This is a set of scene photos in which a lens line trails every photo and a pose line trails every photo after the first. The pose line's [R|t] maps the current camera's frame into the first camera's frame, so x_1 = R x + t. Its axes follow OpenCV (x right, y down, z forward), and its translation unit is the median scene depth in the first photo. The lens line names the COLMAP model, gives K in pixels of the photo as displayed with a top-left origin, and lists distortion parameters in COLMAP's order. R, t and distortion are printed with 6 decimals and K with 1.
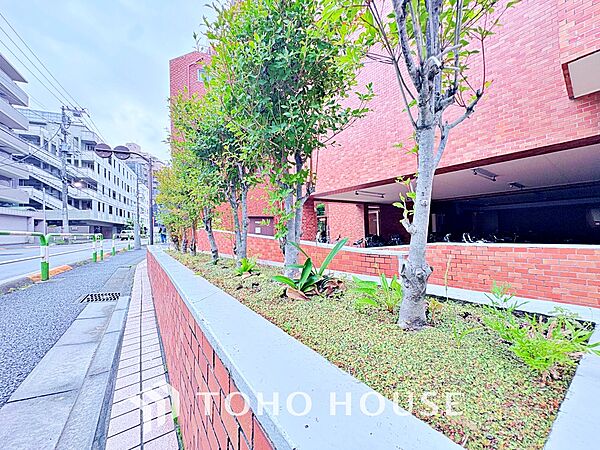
lens RADIAL K [[237.7, 0, 300.0], [0, 237.7, 225.0], [0, 0, 1]] dist [-0.000525, -0.000515]
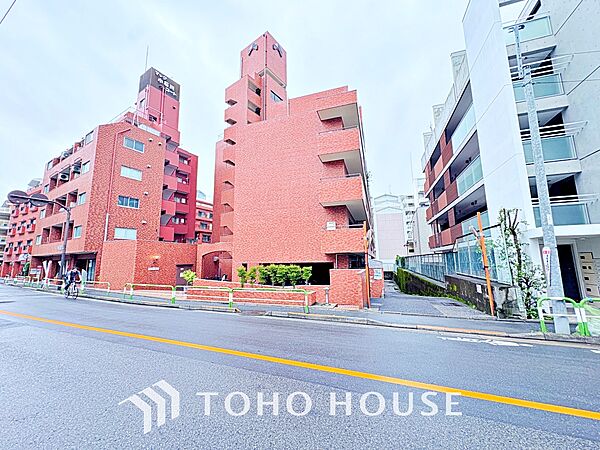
lens RADIAL K [[237.7, 0, 300.0], [0, 237.7, 225.0], [0, 0, 1]] dist [-0.000525, -0.000515]
pose [[0.826366, 0.101222, 0.553961, -0.199724], [-0.023523, 0.989059, -0.145634, -0.039681], [-0.562642, 0.107316, 0.819706, -0.271257]]
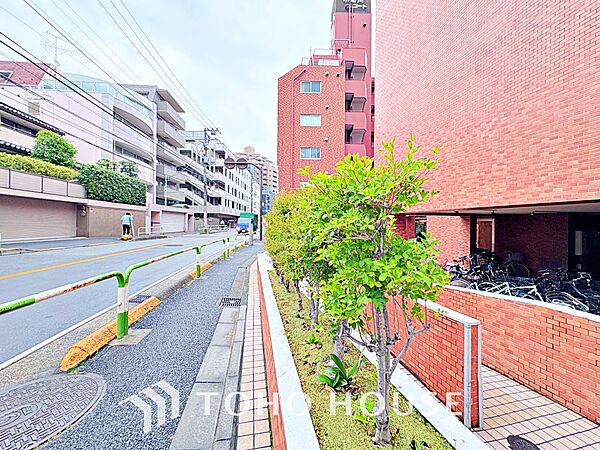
lens RADIAL K [[237.7, 0, 300.0], [0, 237.7, 225.0], [0, 0, 1]] dist [-0.000525, -0.000515]
pose [[0.921934, 0.040835, -0.385189, 0.009567], [-0.028464, 0.998881, 0.037765, -0.023294], [0.386300, -0.023853, 0.922065, -0.016136]]
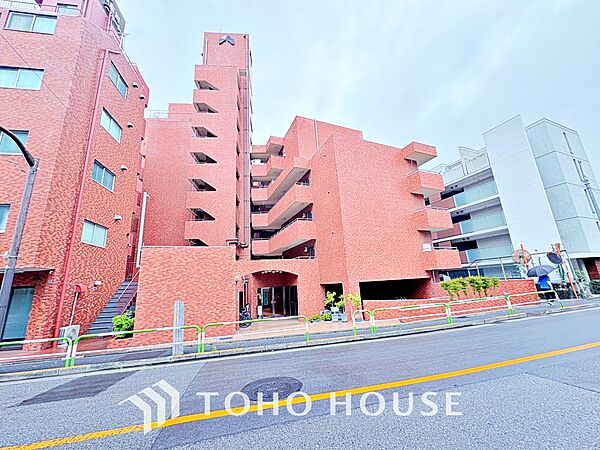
lens RADIAL K [[237.7, 0, 300.0], [0, 237.7, 225.0], [0, 0, 1]] dist [-0.000525, -0.000515]
pose [[0.252573, 0.248791, 0.935046, -0.504983], [0.024818, 0.964394, -0.263303, -0.016809], [-0.967260, 0.089709, 0.237405, 0.237468]]
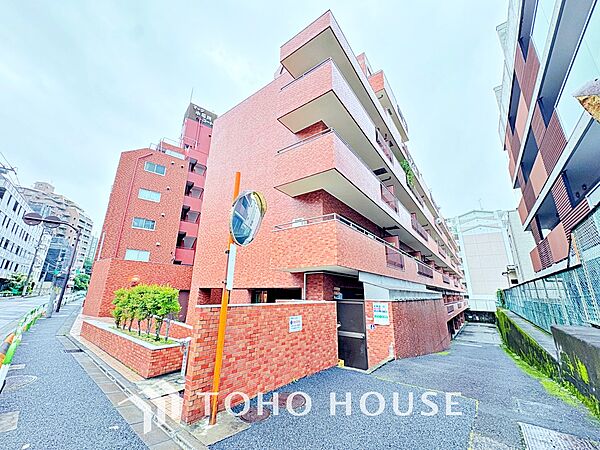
lens RADIAL K [[237.7, 0, 300.0], [0, 237.7, 225.0], [0, 0, 1]] dist [-0.000525, -0.000515]
pose [[0.961770, 0.118358, 0.246961, 0.046592], [-0.051323, 0.963705, -0.261991, -0.034518], [-0.269007, 0.239300, 0.932937, -0.181000]]
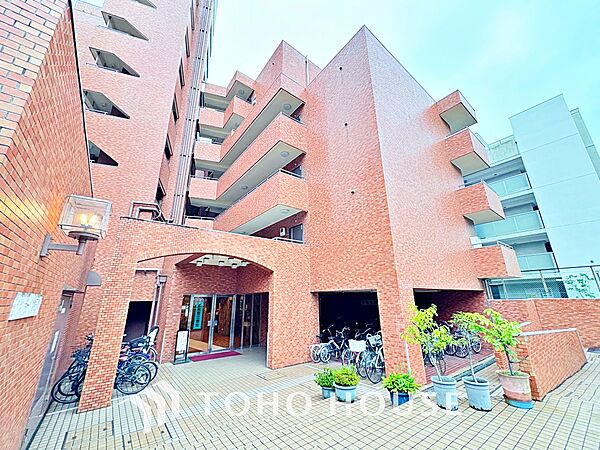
lens RADIAL K [[237.7, 0, 300.0], [0, 237.7, 225.0], [0, 0, 1]] dist [-0.000525, -0.000515]
pose [[-0.006971, 0.327903, 0.944686, -0.237821], [-0.012962, 0.944600, -0.327968, -0.009809], [-0.999892, -0.014531, -0.002334, 0.355940]]
